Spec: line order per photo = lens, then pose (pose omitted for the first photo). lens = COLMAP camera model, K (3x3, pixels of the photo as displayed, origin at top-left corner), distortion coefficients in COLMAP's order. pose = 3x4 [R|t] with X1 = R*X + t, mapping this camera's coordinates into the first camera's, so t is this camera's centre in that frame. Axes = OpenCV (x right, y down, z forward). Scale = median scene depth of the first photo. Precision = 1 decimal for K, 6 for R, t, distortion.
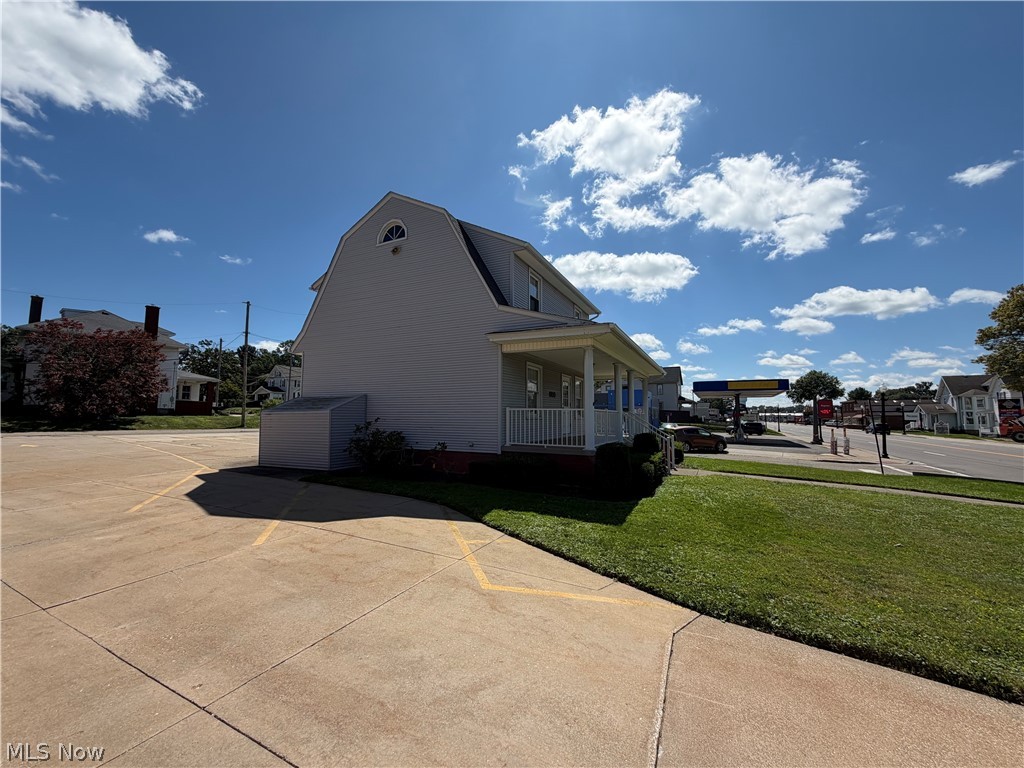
lens RADIAL K [[405.0, 0, 513.0], [0, 405.0, 382.5], [0, 0, 1]] dist [-0.002606, -0.000005]
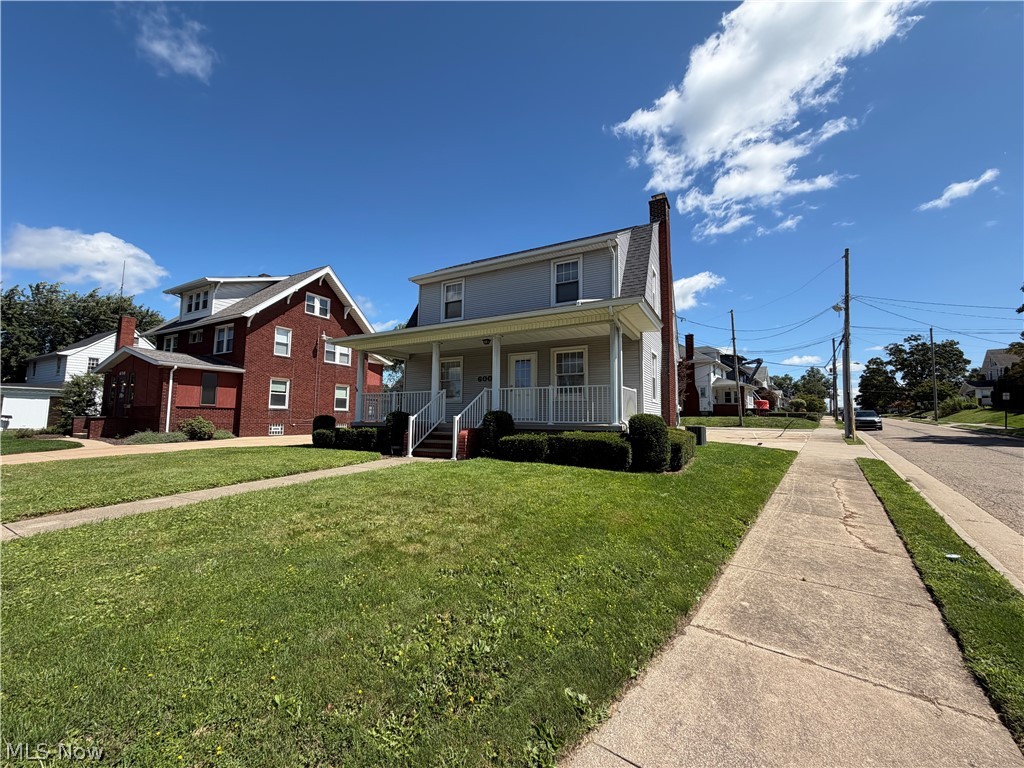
lens RADIAL K [[405.0, 0, 512.0], [0, 405.0, 384.0], [0, 0, 1]] dist [0.000883, -0.000077]
pose [[-0.048192, -0.097158, -0.994102, 0.436483], [0.074906, 0.992104, -0.100594, 0.061810], [0.996025, -0.079312, -0.040533, 0.443763]]
